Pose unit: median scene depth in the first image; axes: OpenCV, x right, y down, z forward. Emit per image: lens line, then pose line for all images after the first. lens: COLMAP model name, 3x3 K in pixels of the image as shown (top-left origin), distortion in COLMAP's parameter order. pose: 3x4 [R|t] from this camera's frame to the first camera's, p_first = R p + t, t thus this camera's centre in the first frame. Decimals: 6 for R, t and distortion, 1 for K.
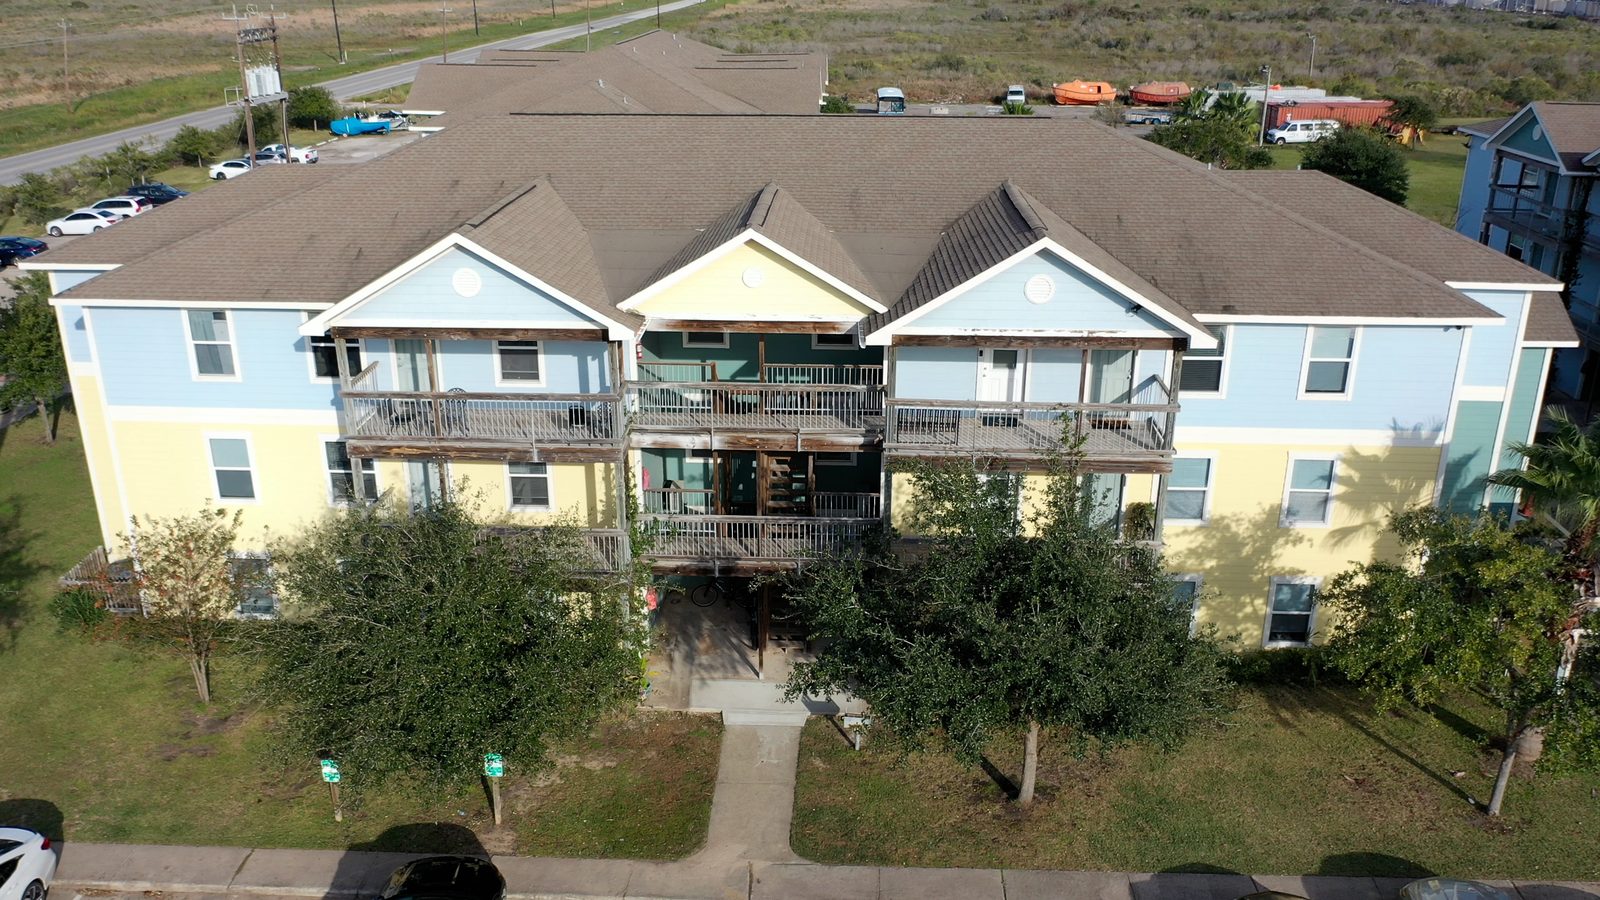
lens RADIAL K [[1276.2, 0, 798.6], [0, 1276.2, 448.8], [0, 0, 1]] dist [-0.006788, -0.001906]
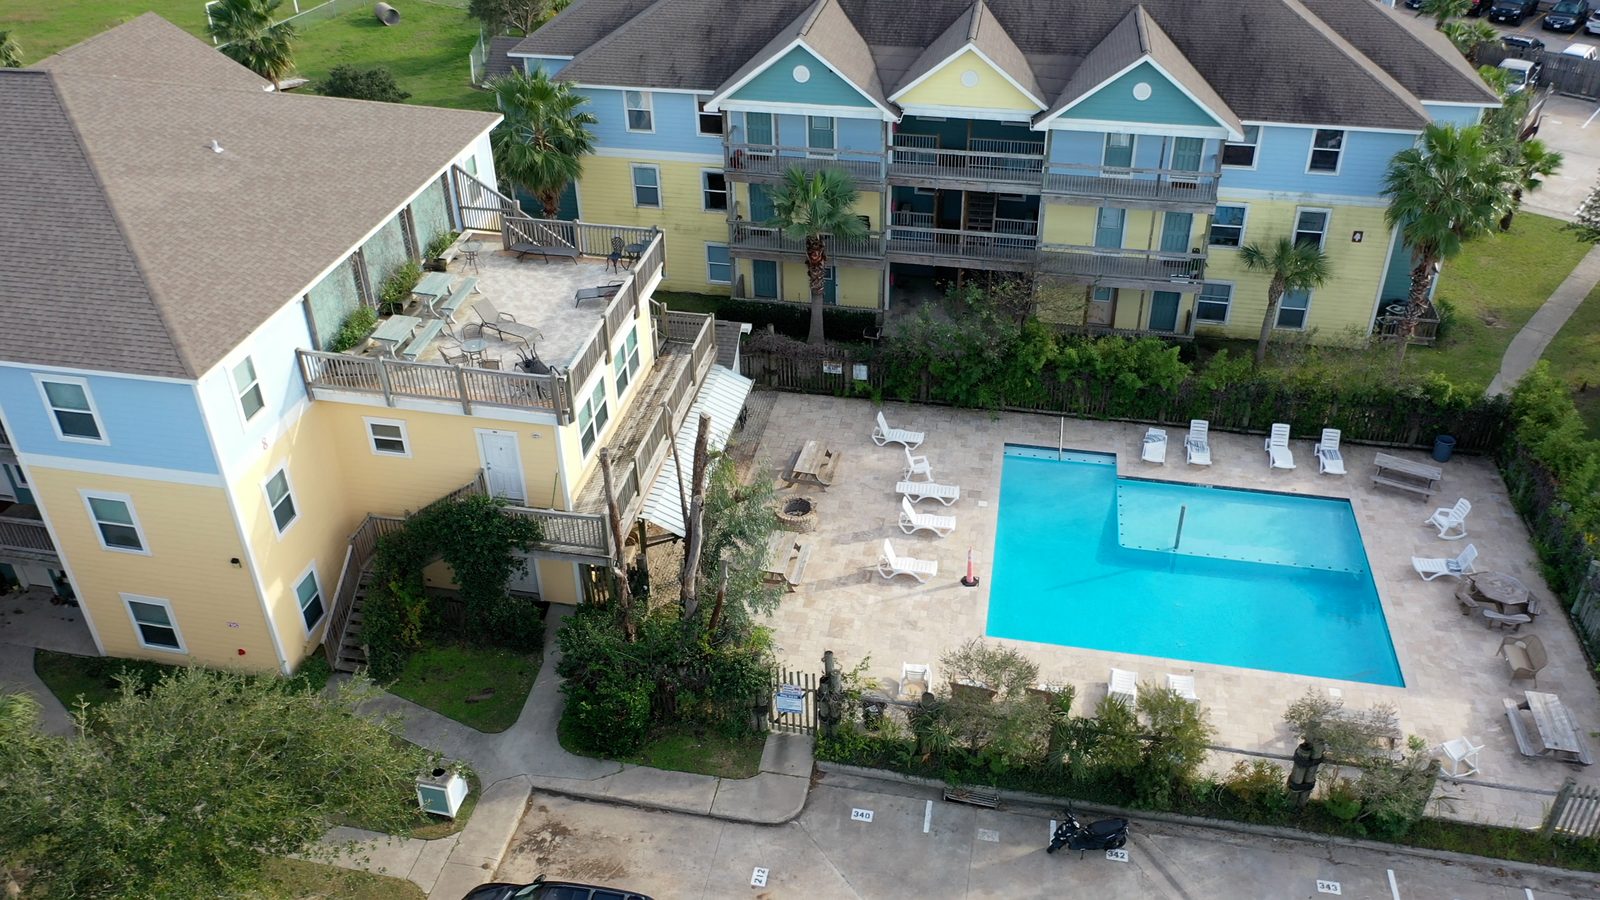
lens RADIAL K [[1276.2, 0, 801.1], [0, 1276.2, 448.9], [0, 0, 1]] dist [-0.006788, -0.001906]
pose [[0.985485, 0.076545, -0.151525, 0.035993], [-0.041138, 0.973651, 0.224301, -0.036770], [0.164702, -0.214812, 0.962668, -0.736199]]
